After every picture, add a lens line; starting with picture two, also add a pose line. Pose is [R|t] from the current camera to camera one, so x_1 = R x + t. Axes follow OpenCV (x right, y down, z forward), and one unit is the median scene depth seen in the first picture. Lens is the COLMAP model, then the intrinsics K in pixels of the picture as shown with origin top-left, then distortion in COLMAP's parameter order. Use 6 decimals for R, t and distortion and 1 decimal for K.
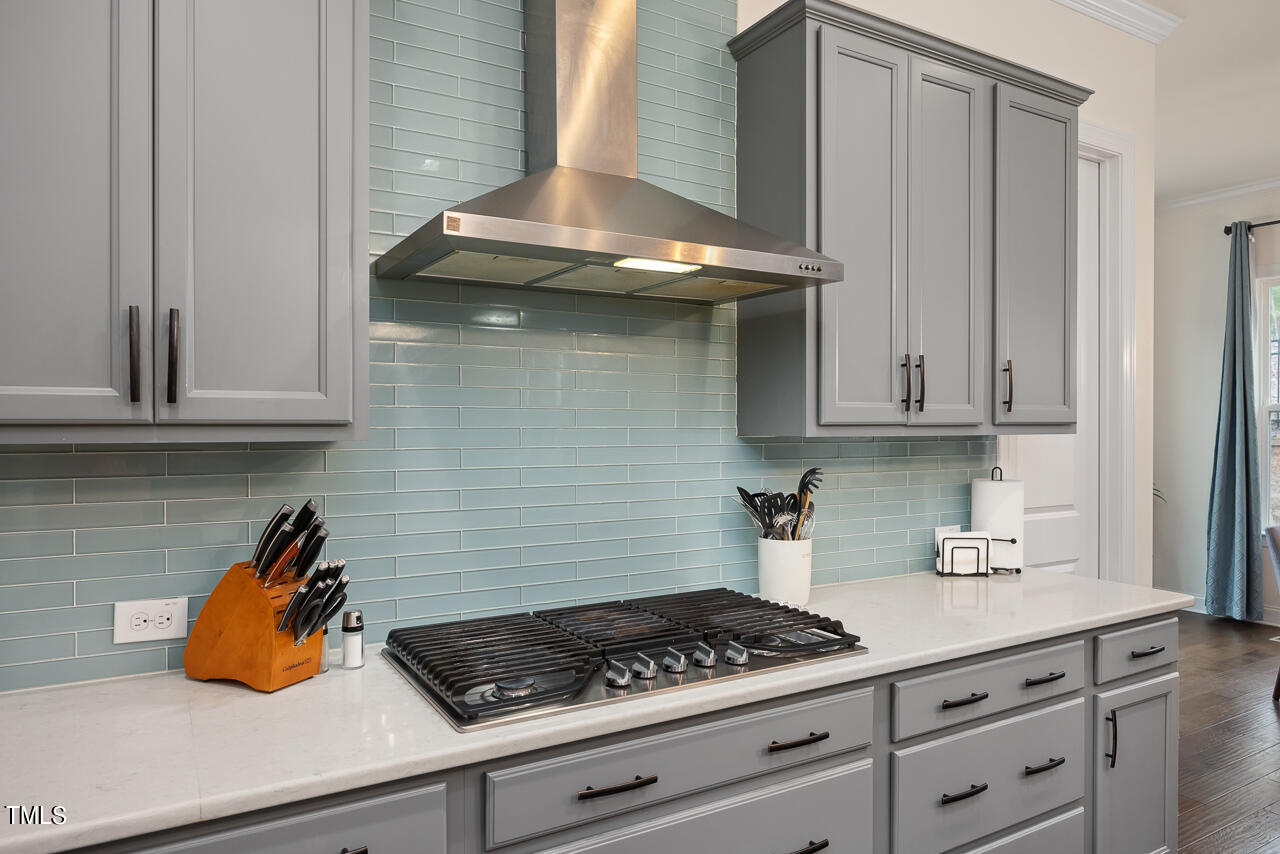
lens RADIAL K [[831.7, 0, 642.1], [0, 831.7, 420.1], [0, 0, 1]] dist [-0.024801, 0.005058]
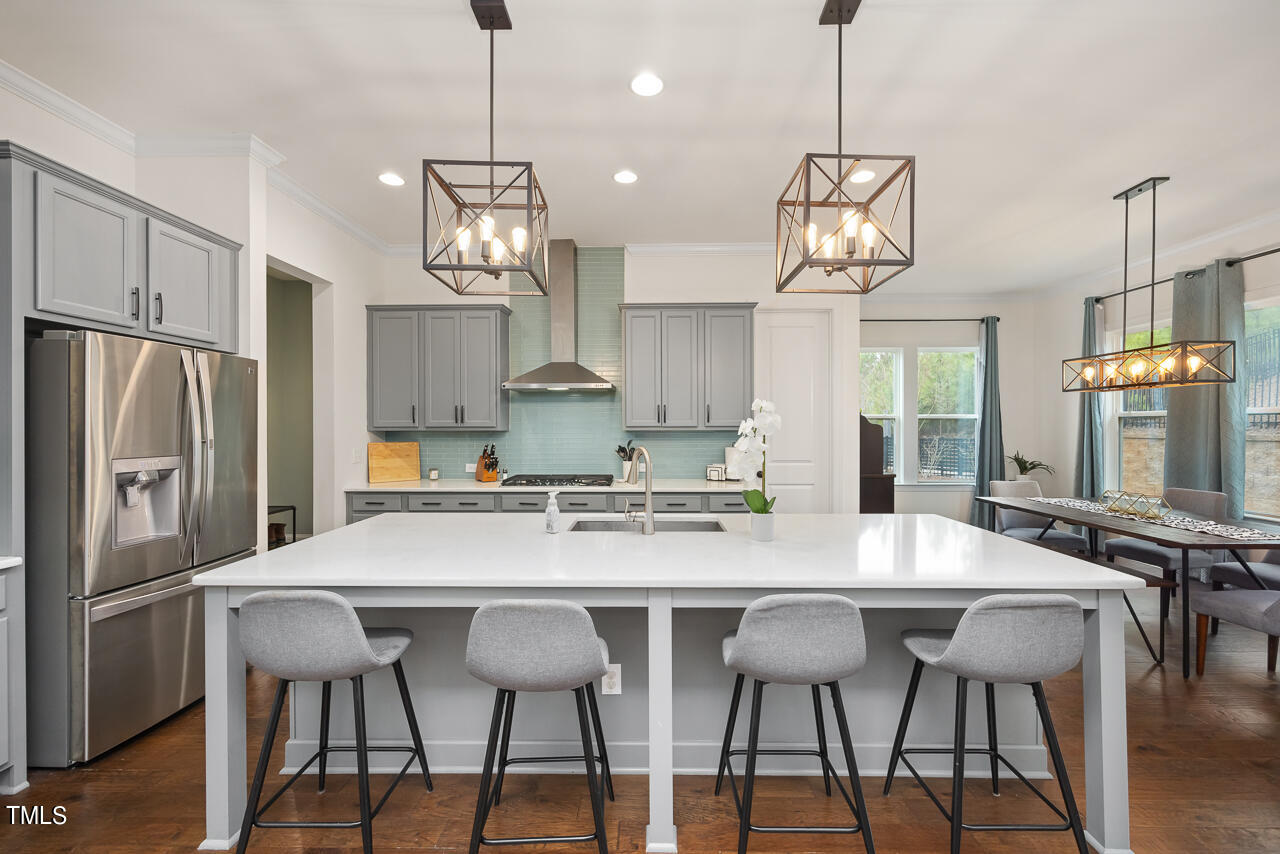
lens RADIAL K [[520.1, 0, 640.5], [0, 520.1, 424.2], [0, 0, 1]] dist [-0.005589, -0.000384]
pose [[0.850330, -0.005713, -0.526219, 1.811521], [0.003236, 0.999979, -0.005626, 0.009991], [0.526241, 0.003081, 0.850330, -1.035498]]
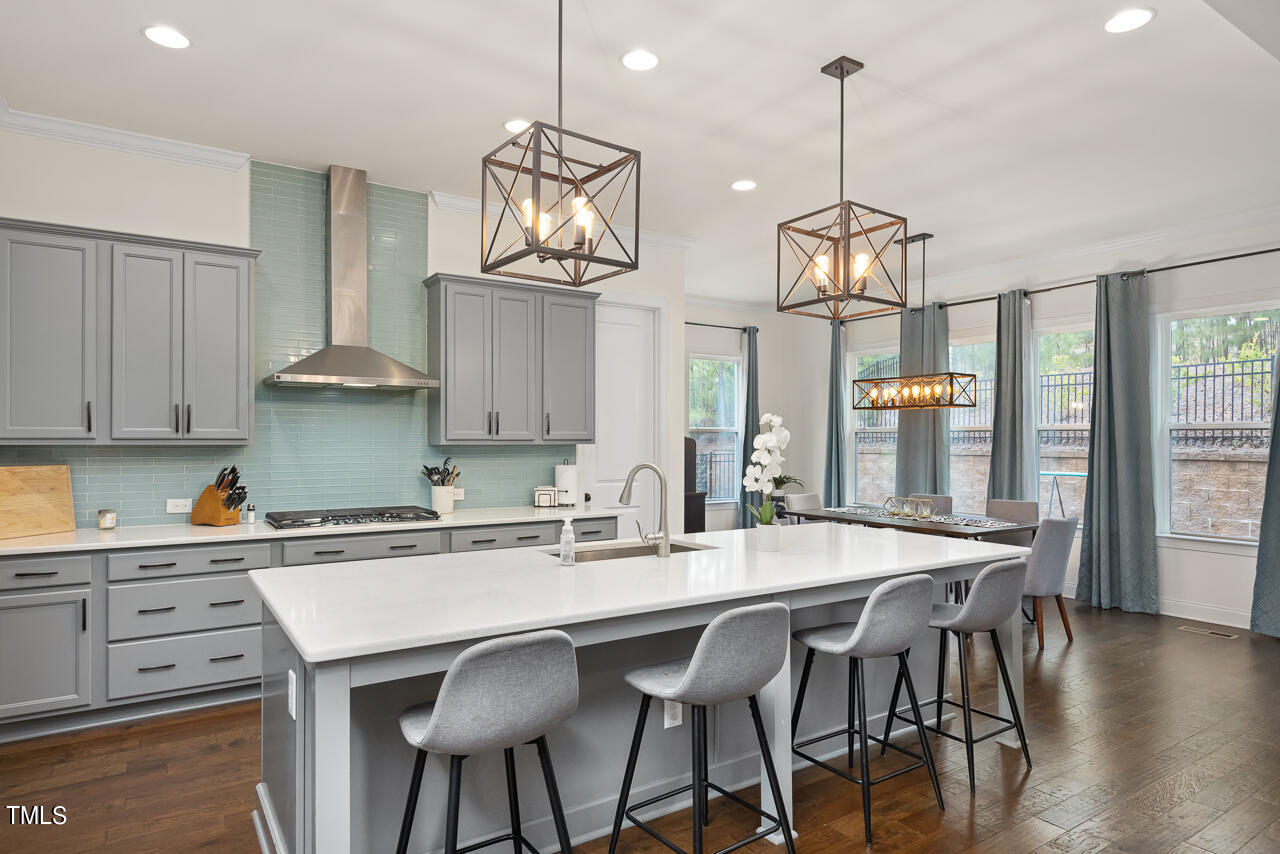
lens RADIAL K [[738.4, 0, 646.6], [0, 738.4, 433.0], [0, 0, 1]] dist [-0.019768, 0.000887]
pose [[0.998923, 0.000420, 0.046400, 0.939397], [0.000013, 0.999956, -0.009331, 0.007777], [-0.046402, 0.009322, 0.998879, -1.679531]]
